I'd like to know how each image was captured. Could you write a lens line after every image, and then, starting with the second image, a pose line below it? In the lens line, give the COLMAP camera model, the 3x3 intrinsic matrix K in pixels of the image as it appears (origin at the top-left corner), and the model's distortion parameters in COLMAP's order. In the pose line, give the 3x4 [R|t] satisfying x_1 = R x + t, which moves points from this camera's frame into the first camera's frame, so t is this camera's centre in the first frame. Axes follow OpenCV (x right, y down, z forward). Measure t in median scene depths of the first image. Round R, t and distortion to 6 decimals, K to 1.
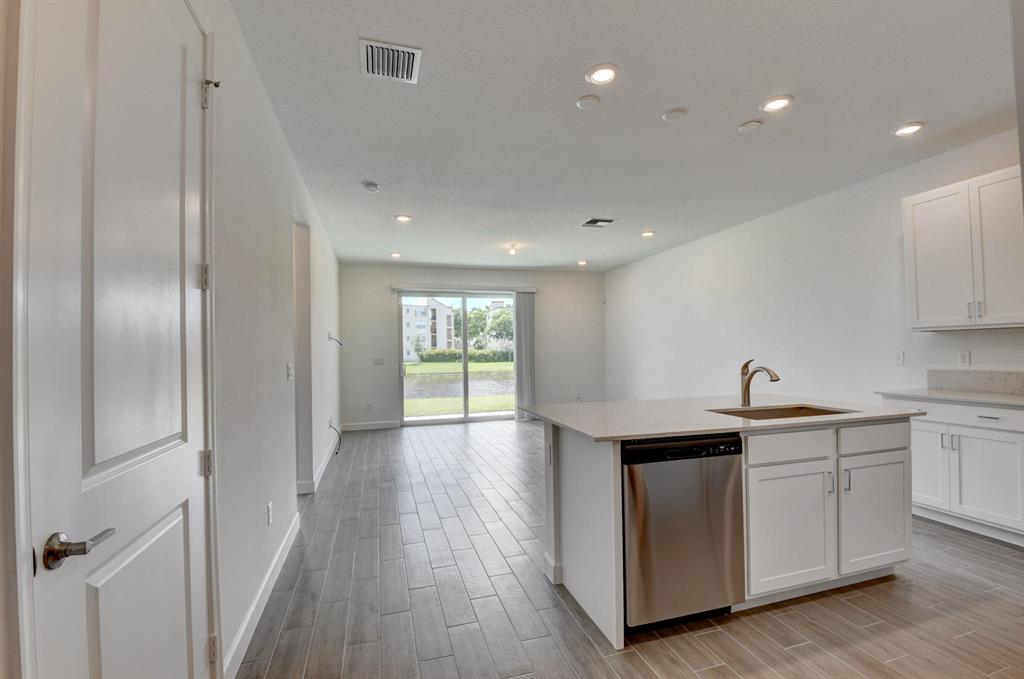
lens RADIAL K [[447.0, 0, 510.2], [0, 447.0, 347.5], [0, 0, 1]] dist [-0.000077, -0.017306]
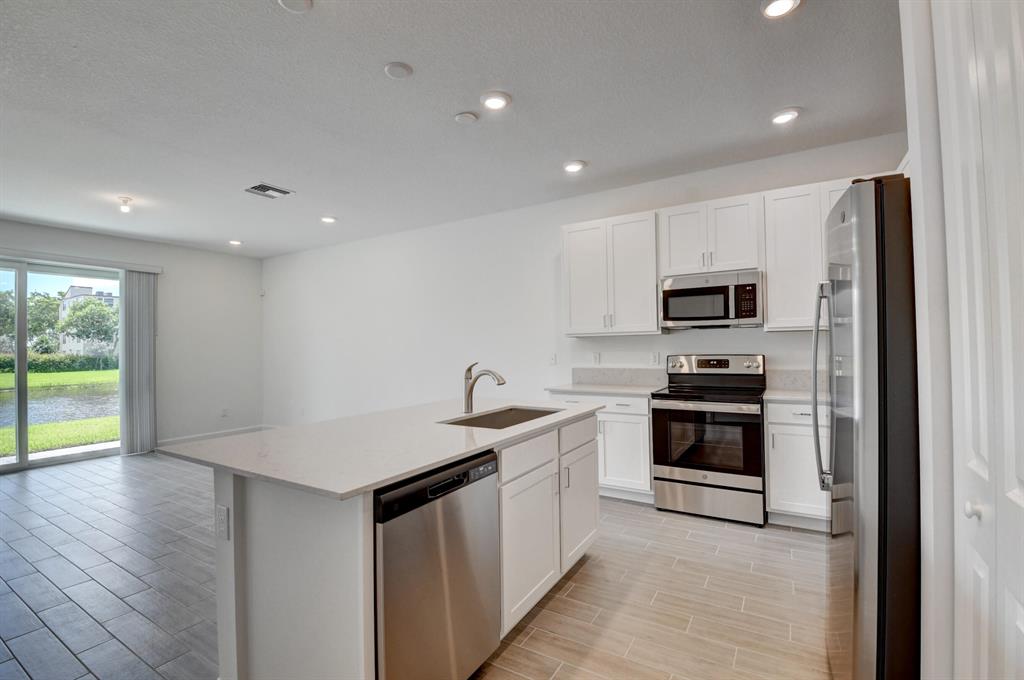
lens RADIAL K [[452.6, 0, 512.0], [0, 452.6, 340.0], [0, 0, 1]] dist [0.002164, -0.017847]
pose [[0.736671, 0.016390, 0.676053, -0.026650], [-0.000032, 0.999707, -0.024201, 0.001991], [-0.676251, 0.017807, 0.736456, 0.161585]]
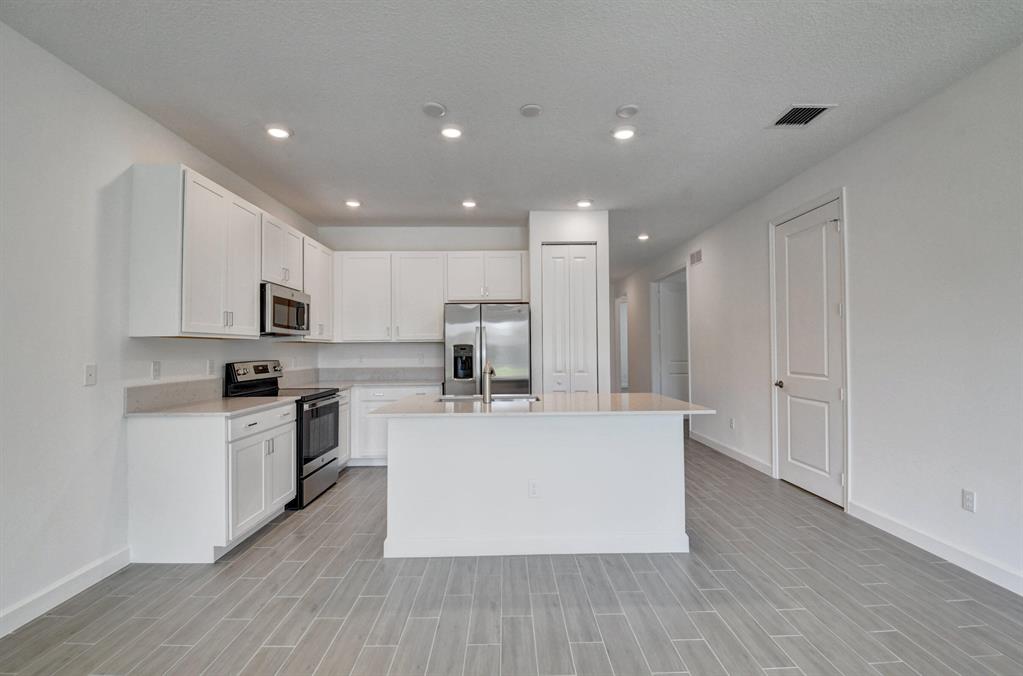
lens RADIAL K [[452.1, 0, 511.5], [0, 452.1, 338.0], [0, 0, 1]] dist [0.002164, -0.017847]
pose [[-0.963341, 0.029923, 0.266606, 0.116183], [0.021896, 0.999214, -0.033031, 0.004368], [-0.267385, -0.025983, -0.963239, 1.369016]]
